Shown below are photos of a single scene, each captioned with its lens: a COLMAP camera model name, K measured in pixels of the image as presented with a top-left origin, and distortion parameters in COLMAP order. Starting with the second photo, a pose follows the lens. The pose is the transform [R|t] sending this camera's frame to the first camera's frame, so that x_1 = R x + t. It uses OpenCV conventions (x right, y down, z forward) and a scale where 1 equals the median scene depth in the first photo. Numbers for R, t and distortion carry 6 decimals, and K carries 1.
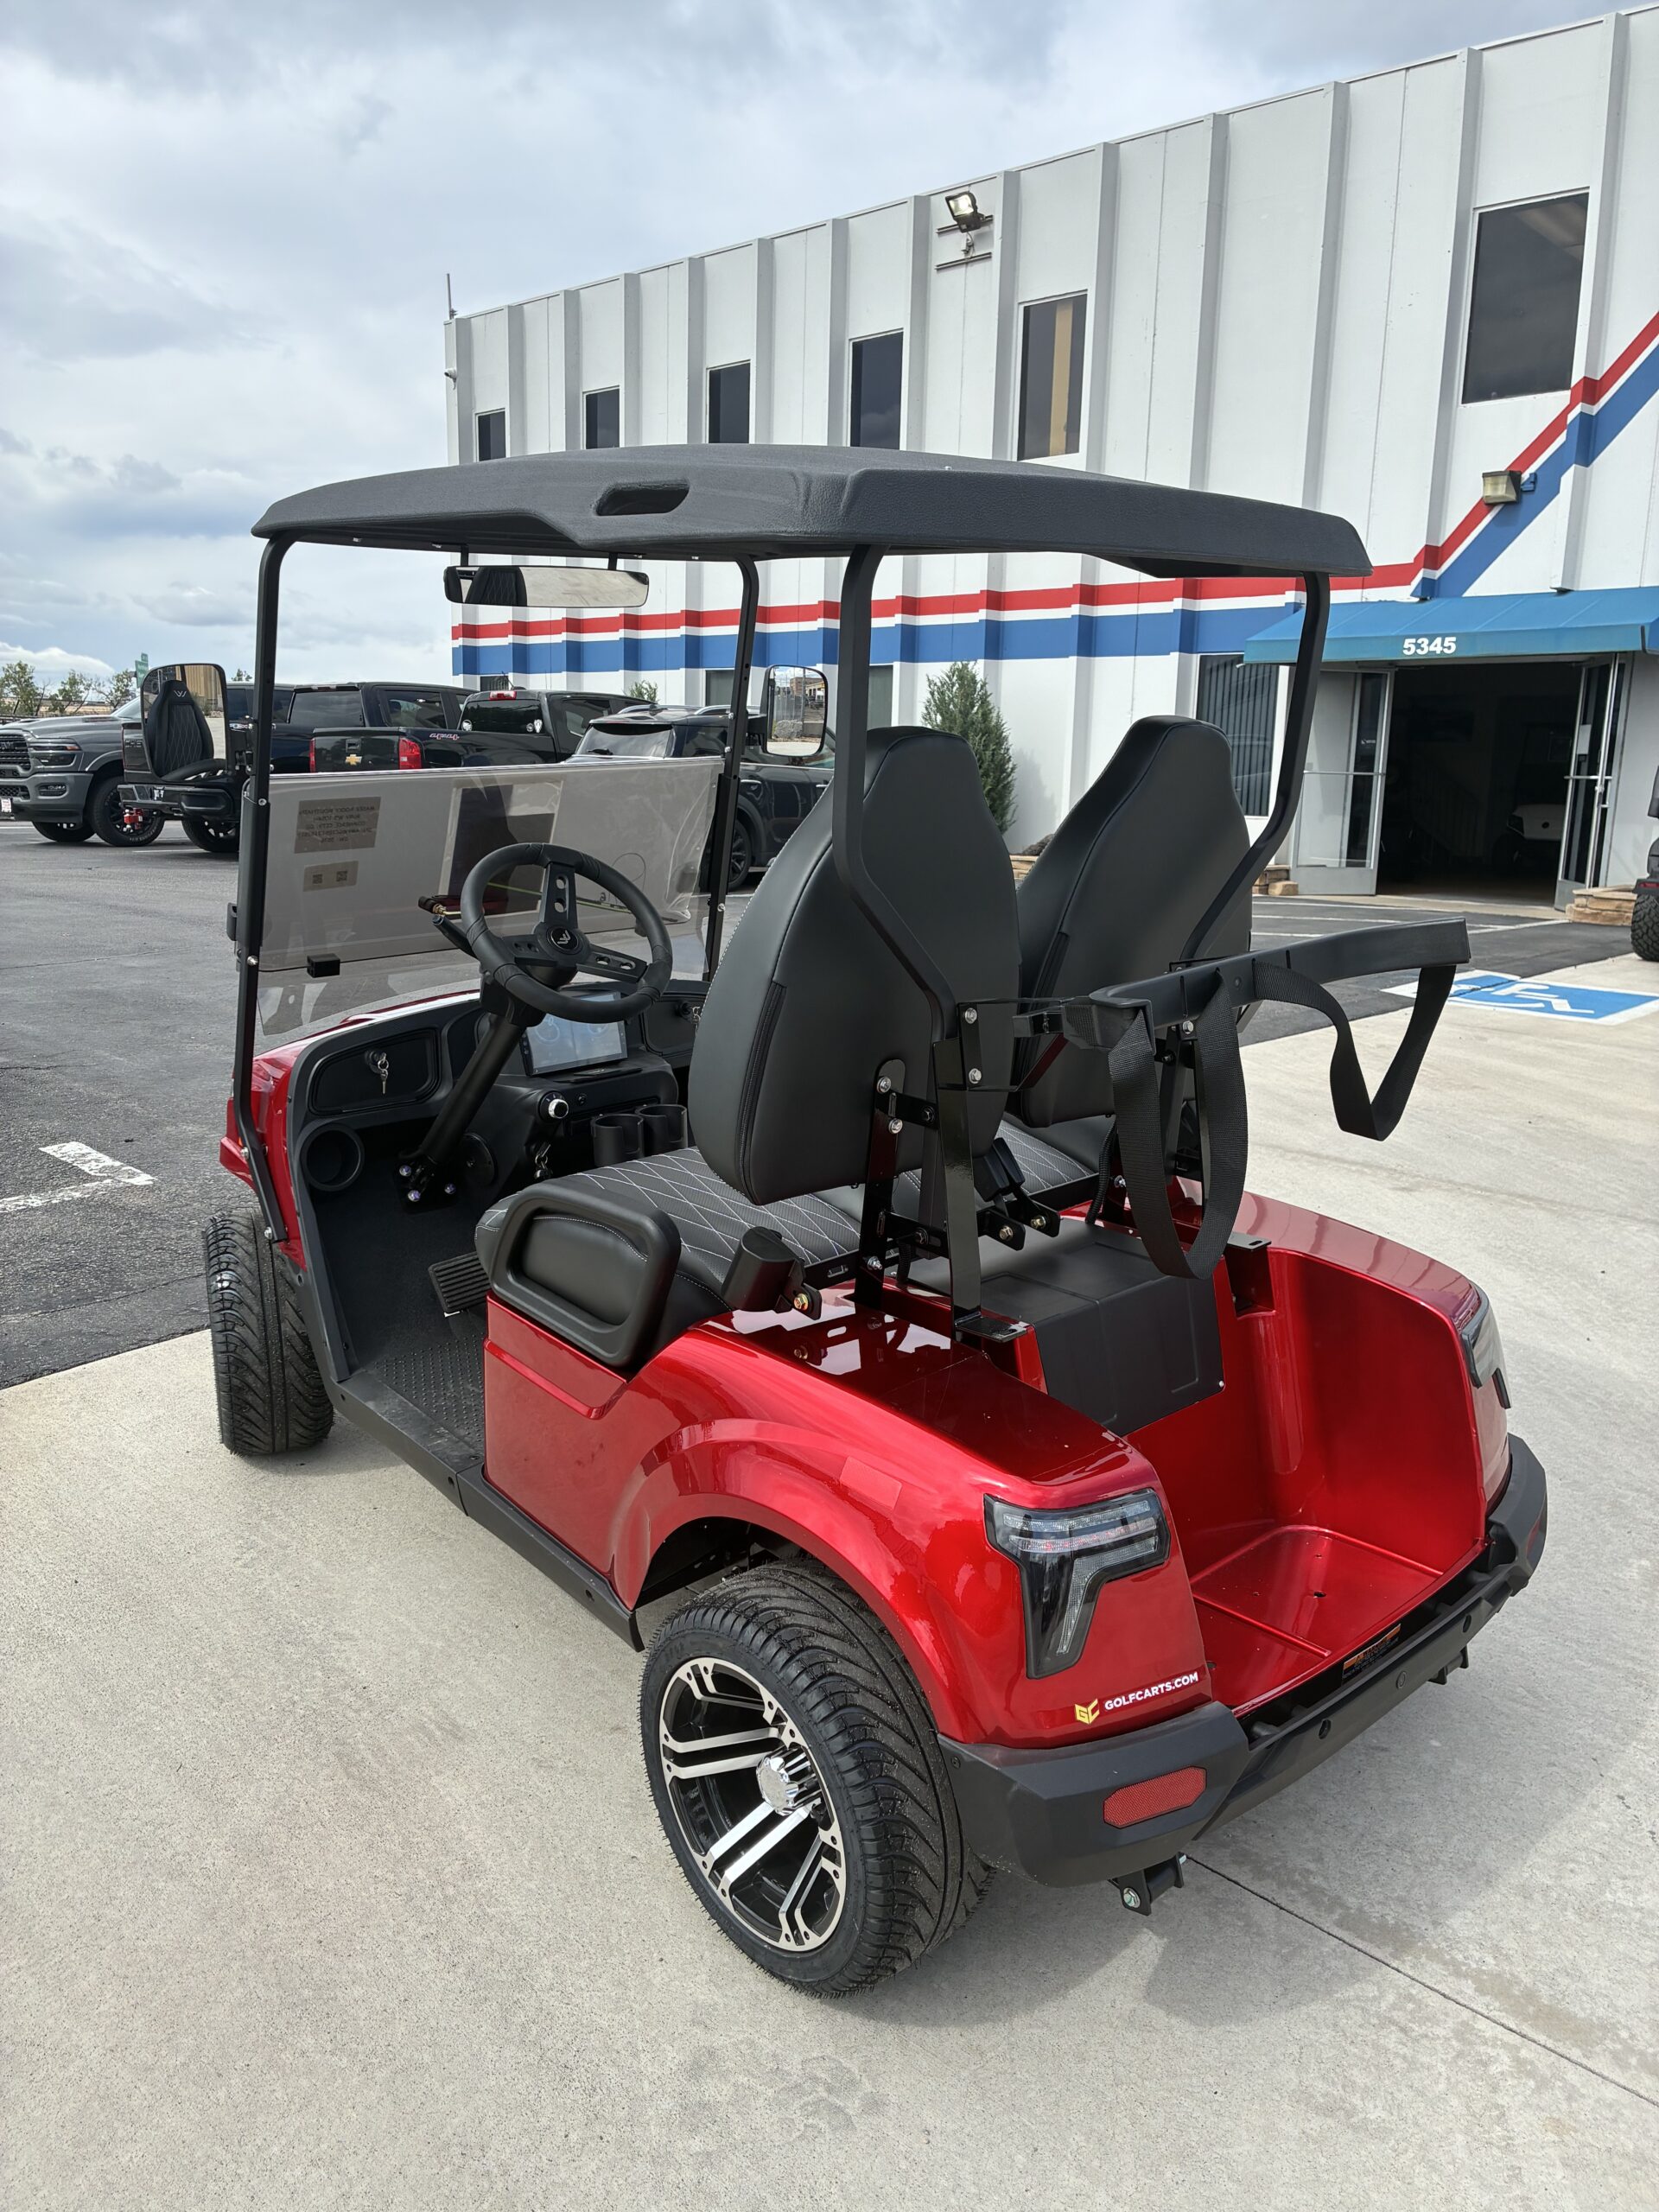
lens RADIAL K [[1681.0, 0, 822.7], [0, 1681.0, 1092.1], [0, 0, 1]] dist [0.049948, -0.056743]
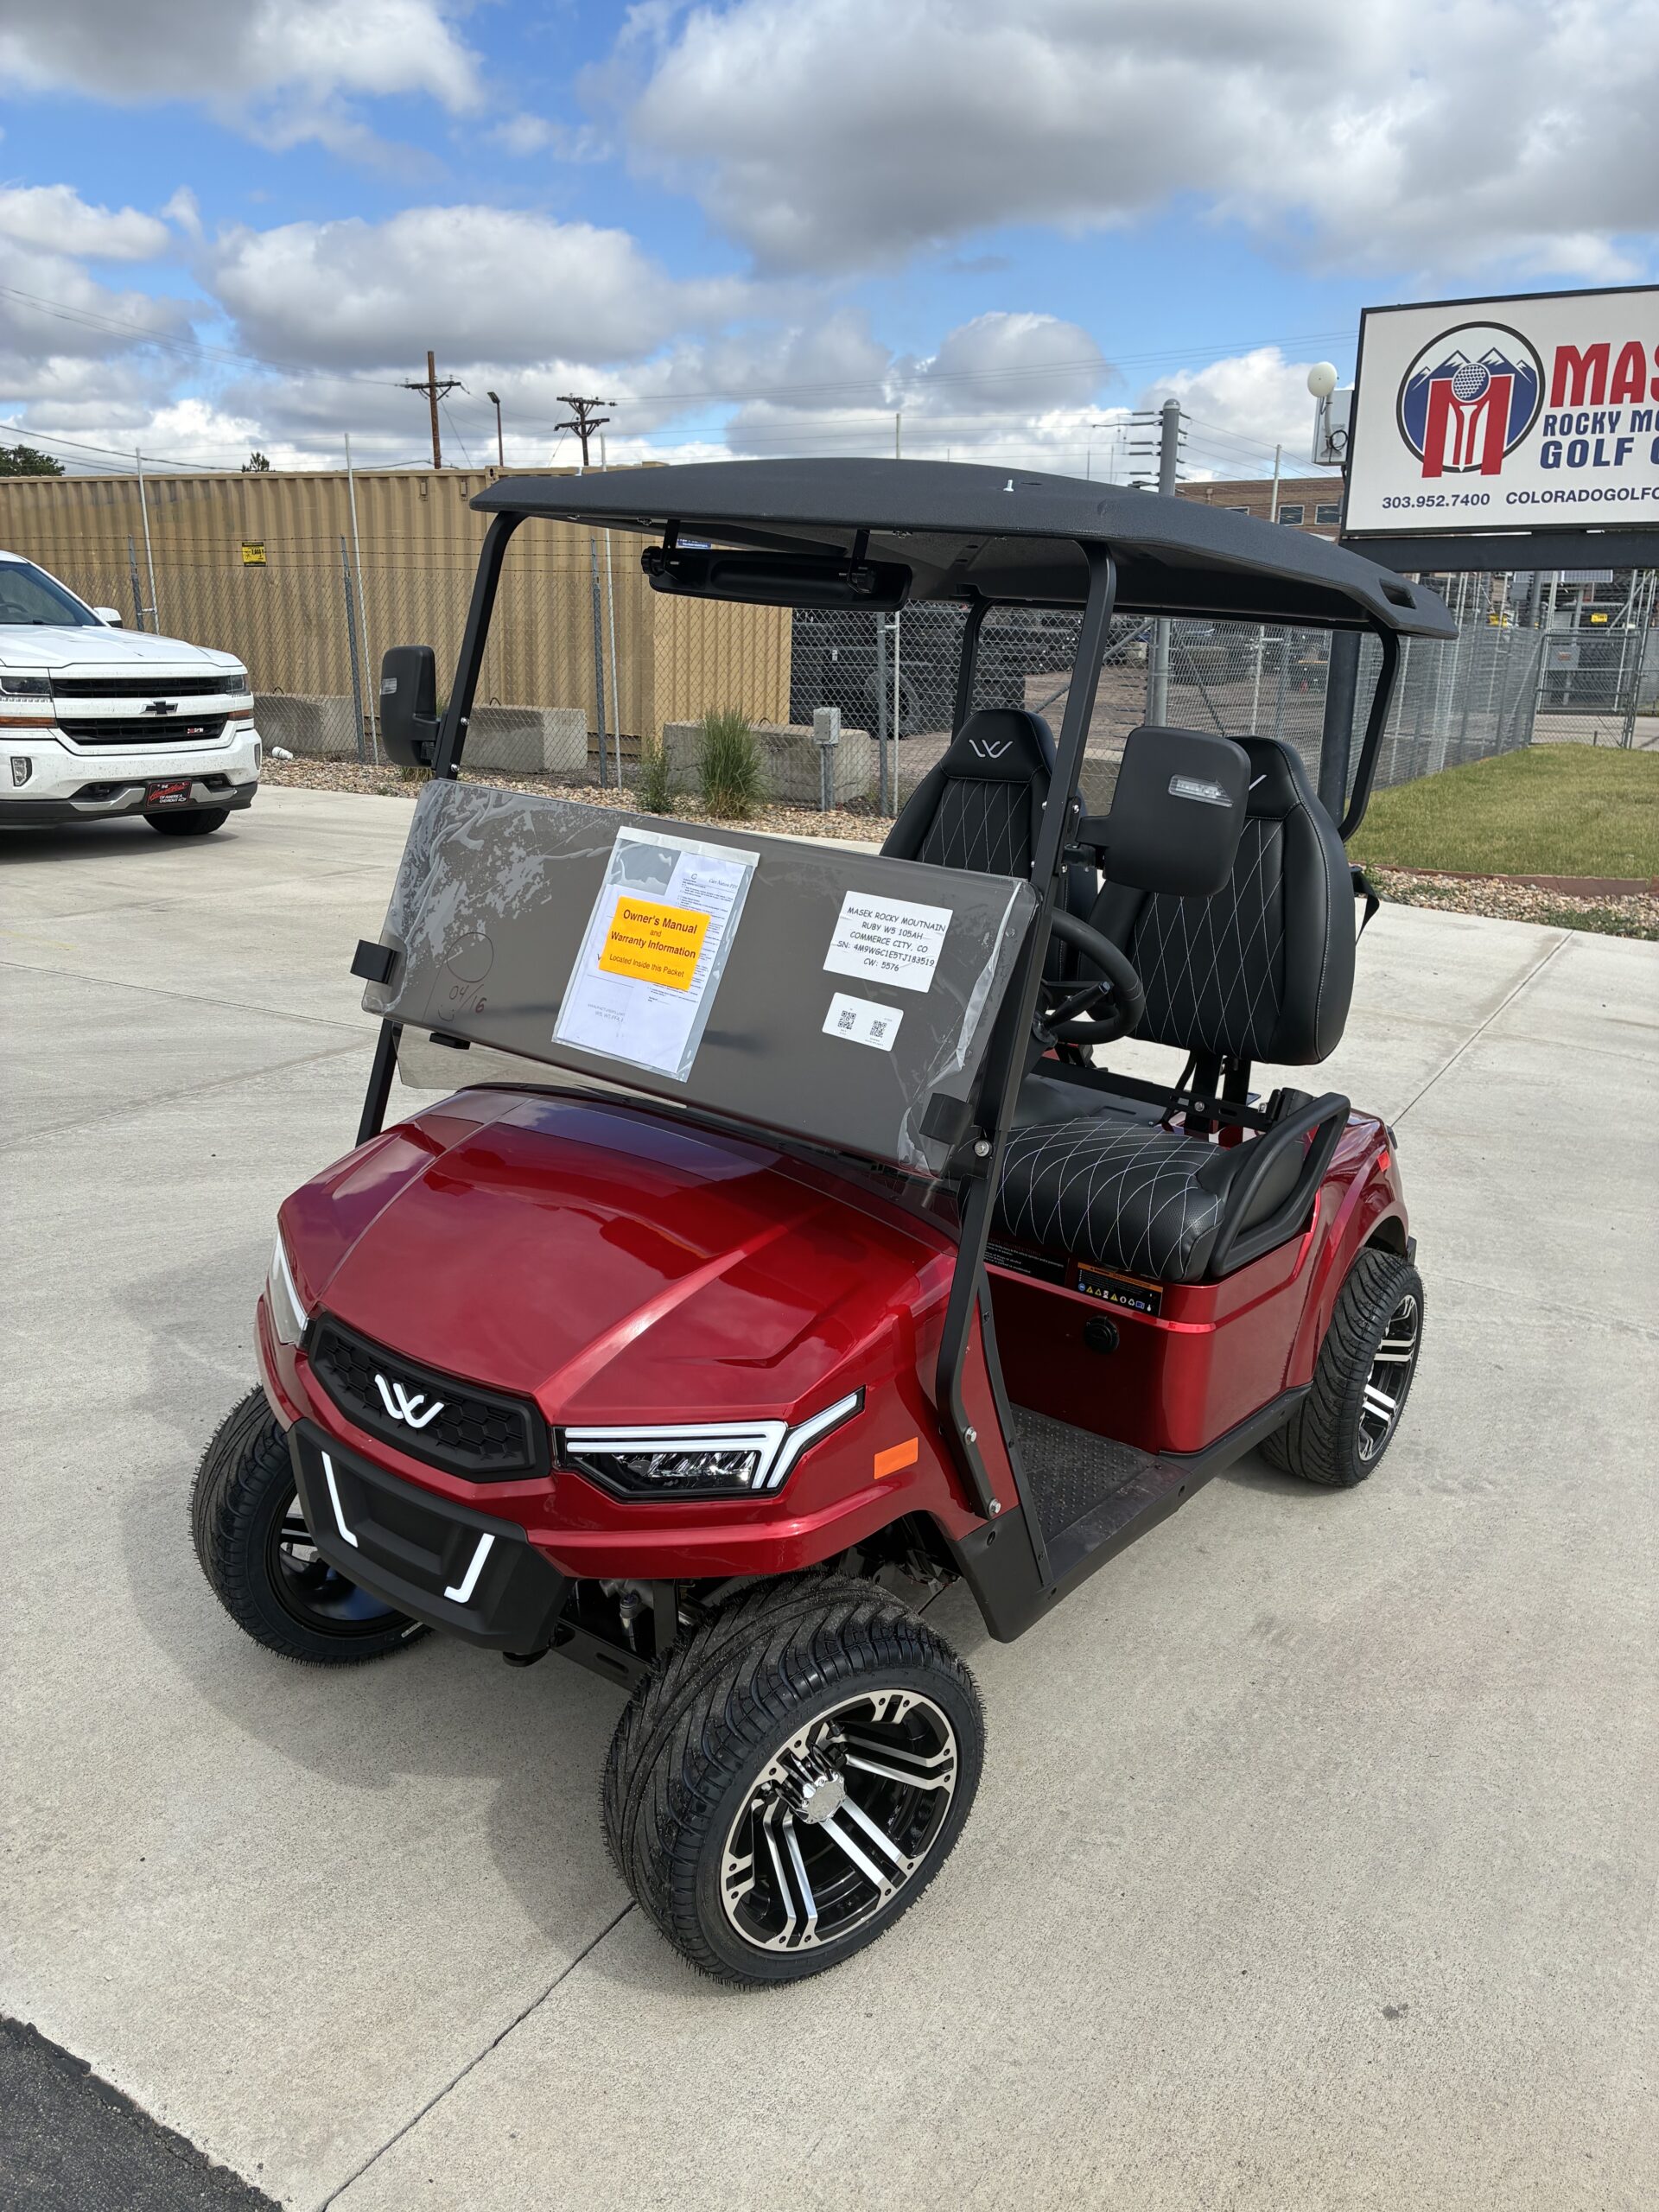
lens RADIAL K [[1681.0, 0, 820.5], [0, 1681.0, 1113.0], [0, 0, 1]] dist [0.049948, -0.056743]
pose [[-0.221225, -0.301618, 0.927408, -0.592986], [0.167513, 0.925084, 0.340821, -0.211179], [-0.960728, 0.230751, -0.154126, 0.731429]]
